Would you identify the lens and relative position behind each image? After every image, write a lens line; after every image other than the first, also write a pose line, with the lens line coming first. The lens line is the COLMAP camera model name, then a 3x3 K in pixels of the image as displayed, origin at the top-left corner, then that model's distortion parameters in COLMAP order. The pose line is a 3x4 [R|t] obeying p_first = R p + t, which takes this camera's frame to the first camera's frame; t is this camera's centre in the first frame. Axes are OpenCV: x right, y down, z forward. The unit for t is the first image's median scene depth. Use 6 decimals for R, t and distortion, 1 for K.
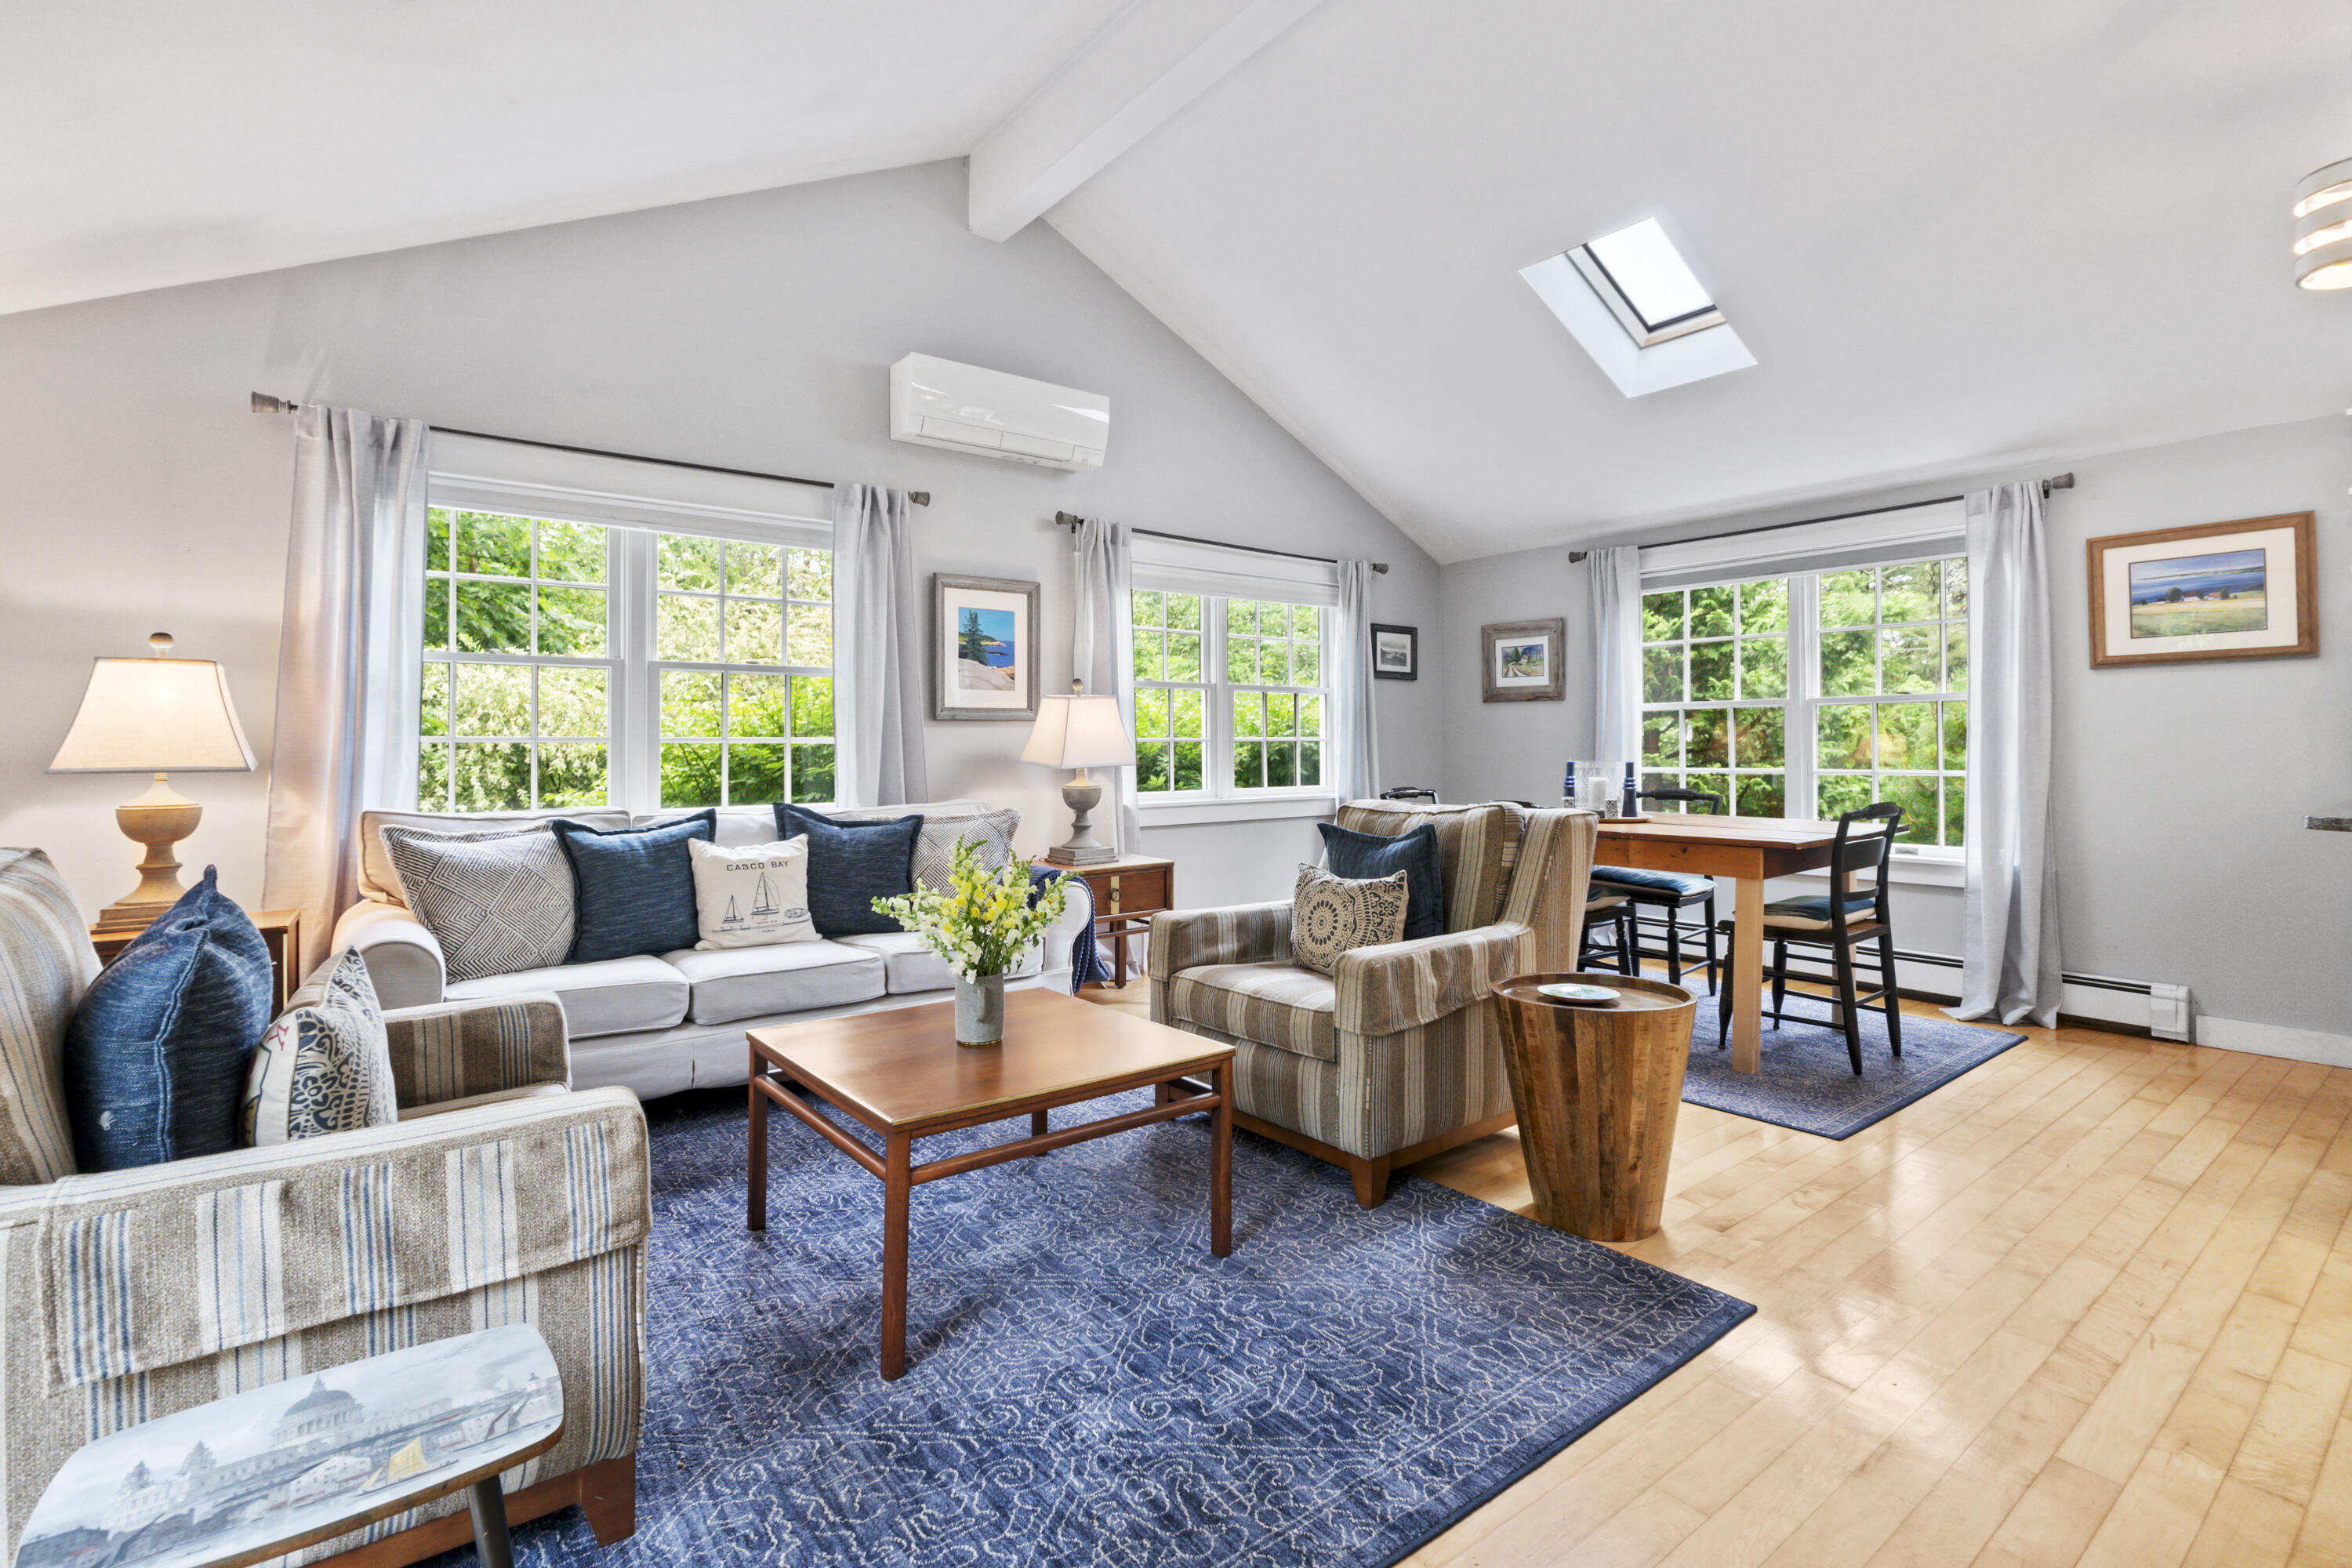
lens RADIAL K [[1089.5, 0, 1175.2], [0, 1089.5, 747.4], [0, 0, 1]] dist [-0.007542, 0.000256]
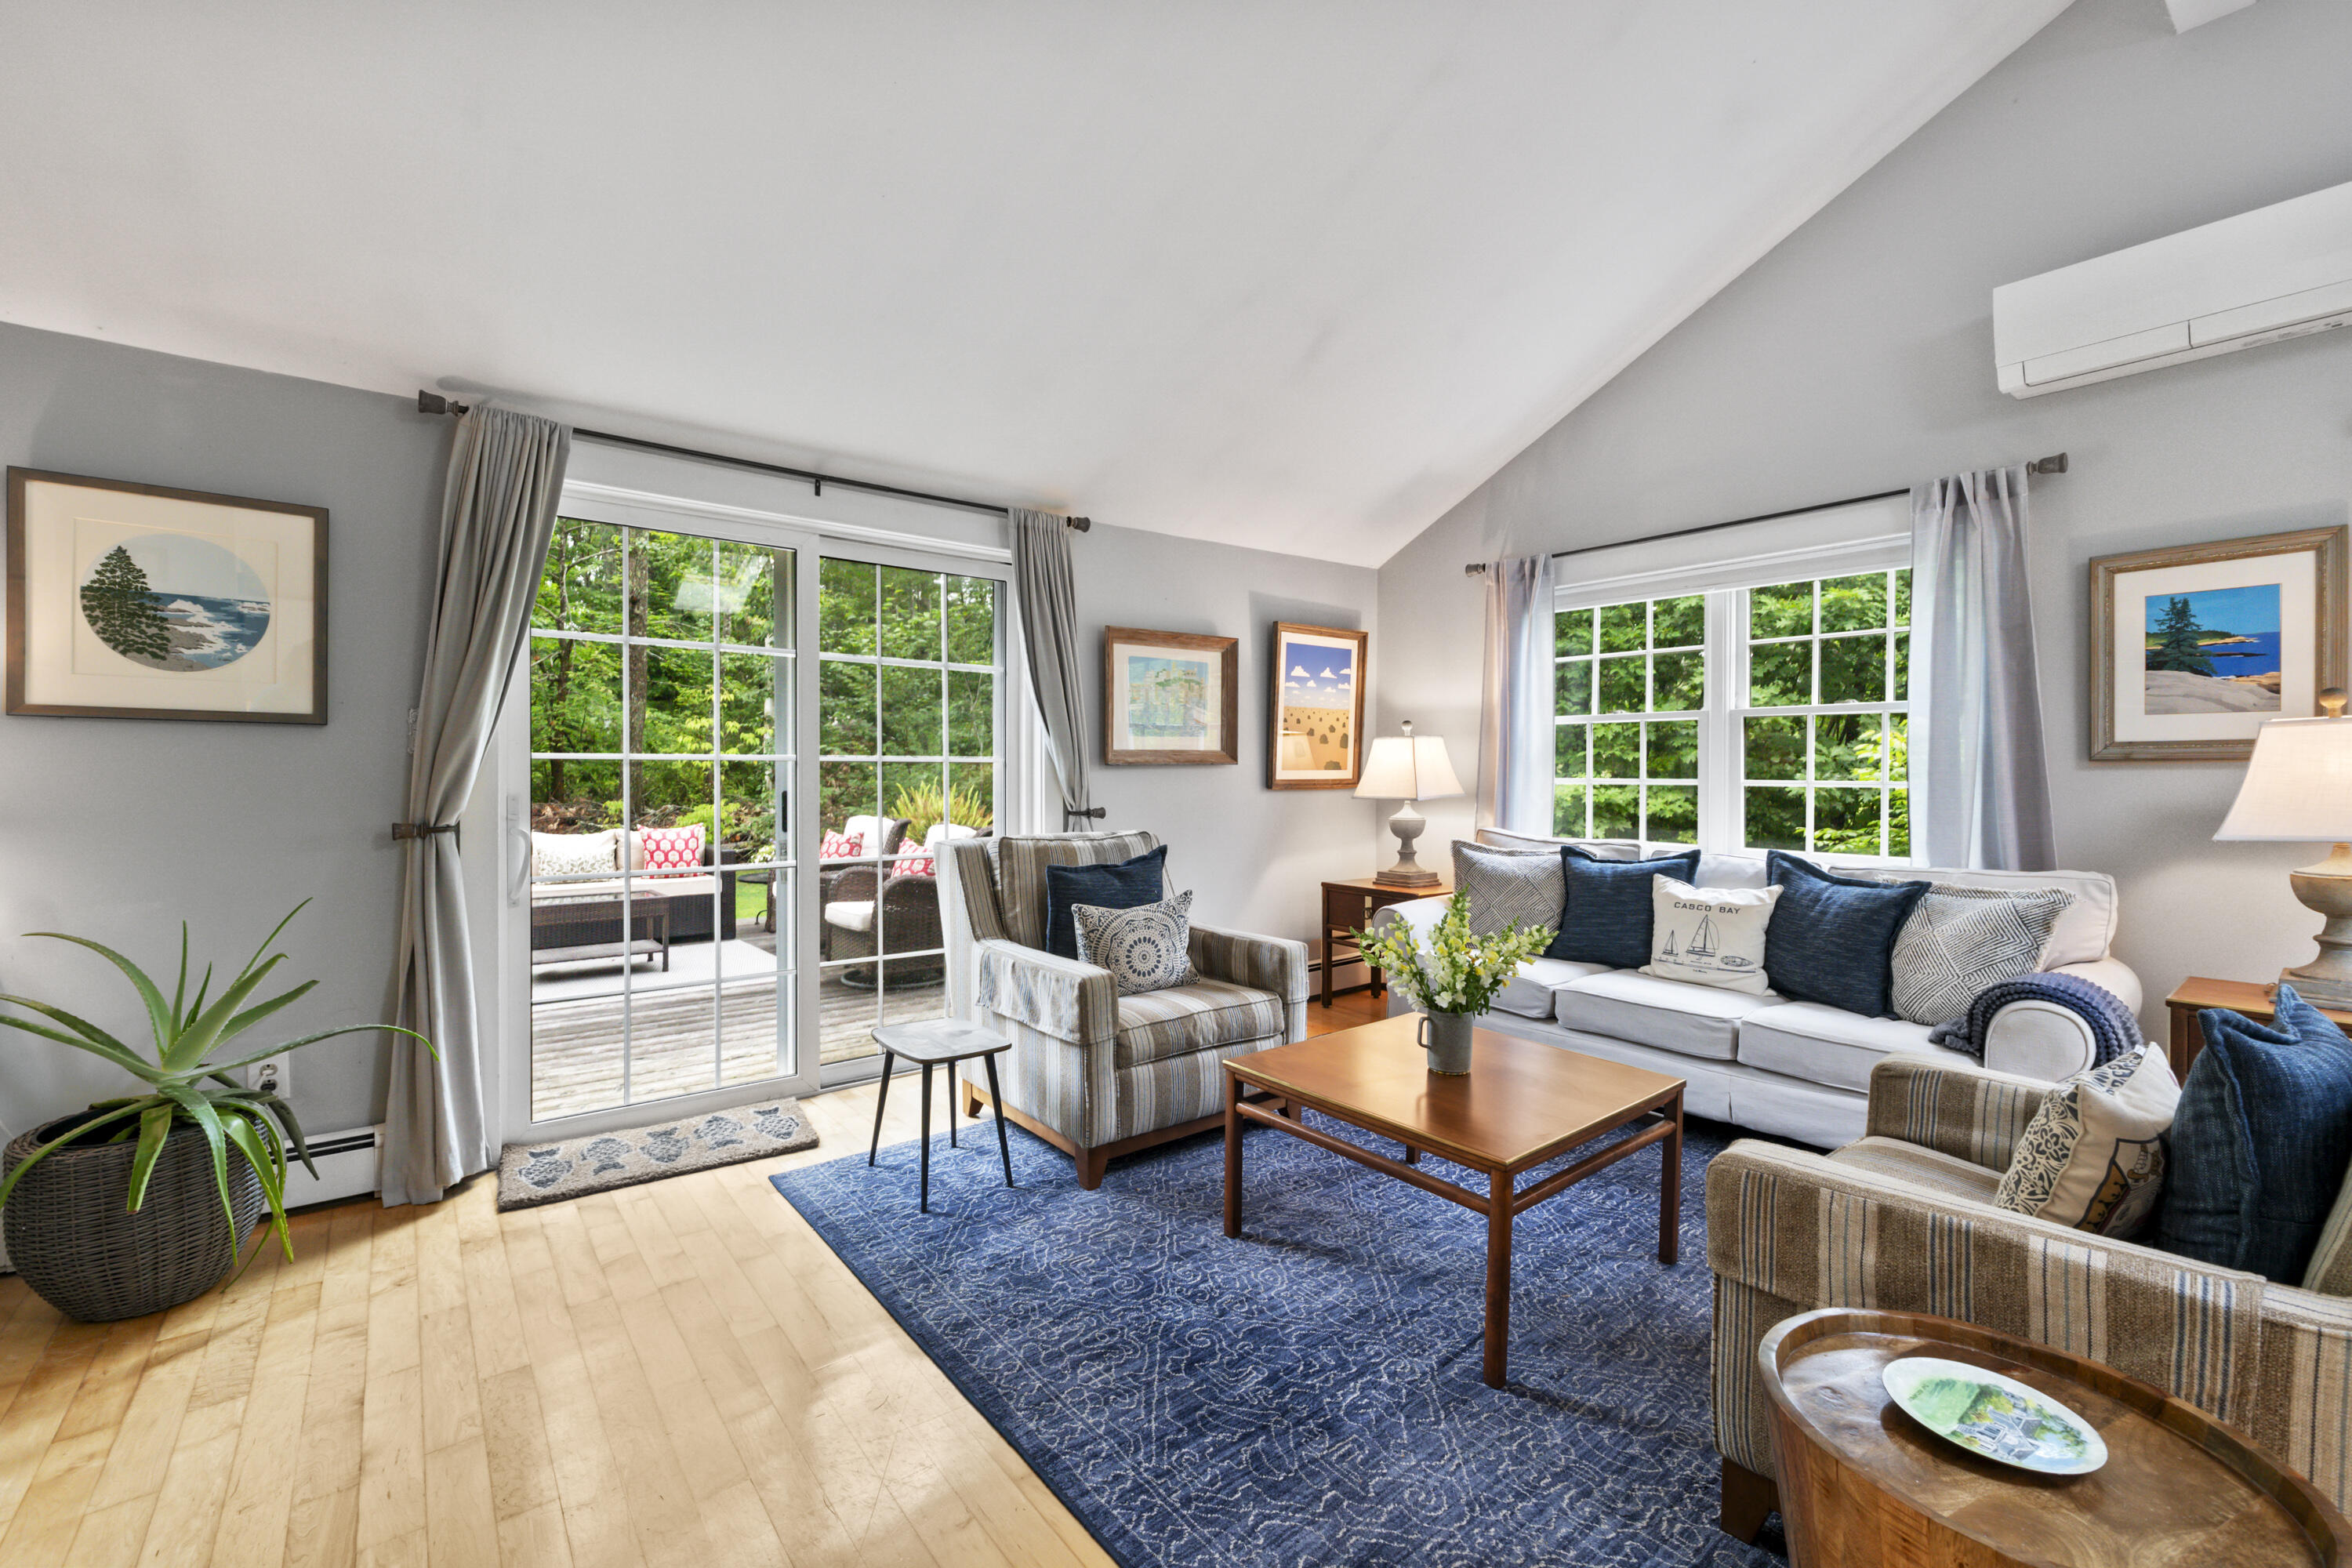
lens RADIAL K [[955.1, 0, 1125.0], [0, 955.1, 781.9], [0, 0, 1]] dist [0.000927, 0.000150]
pose [[0.003768, 0.016679, -0.999854, 0.536275], [-0.002300, 0.999858, 0.016671, -0.025717], [0.999990, 0.002237, 0.003806, 0.454899]]
